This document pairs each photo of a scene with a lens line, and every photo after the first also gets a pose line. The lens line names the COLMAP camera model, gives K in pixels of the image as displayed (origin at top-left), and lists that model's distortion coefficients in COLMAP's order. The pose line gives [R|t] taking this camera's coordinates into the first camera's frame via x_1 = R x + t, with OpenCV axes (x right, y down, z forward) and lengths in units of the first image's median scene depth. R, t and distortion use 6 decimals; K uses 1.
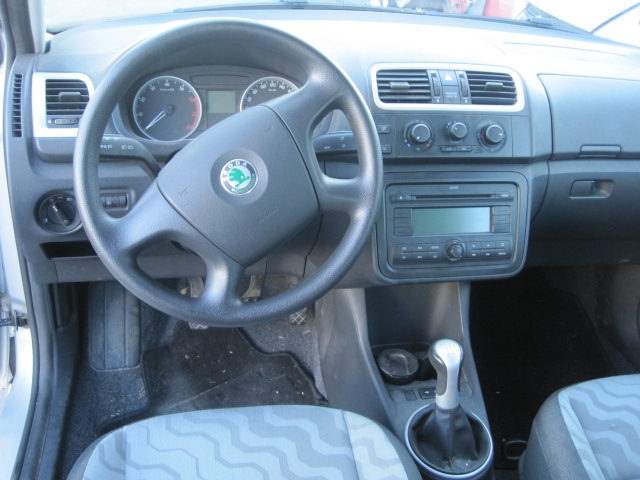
lens RADIAL K [[656.9, 0, 320.0], [0, 656.9, 240.0], [0, 0, 1]] dist [-0.193452, 0.167288]
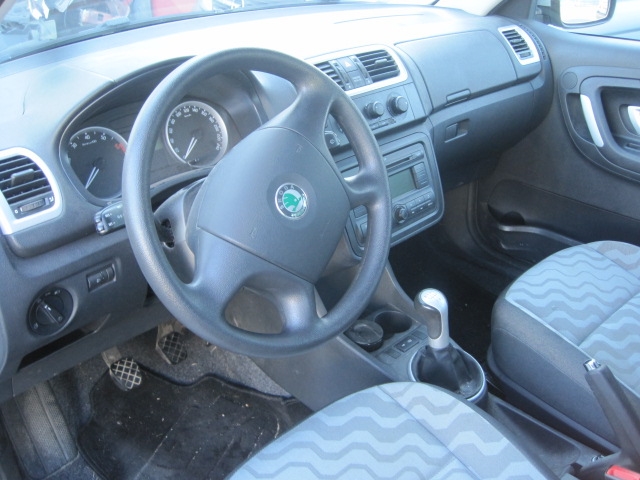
lens RADIAL K [[656.9, 0, 320.0], [0, 656.9, 240.0], [0, 0, 1]] dist [-0.193452, 0.167288]
pose [[0.832869, -0.324182, 0.448593, -0.420618], [0.314121, 0.944193, 0.099129, -0.094869], [-0.455694, 0.058352, 0.888222, 0.072177]]
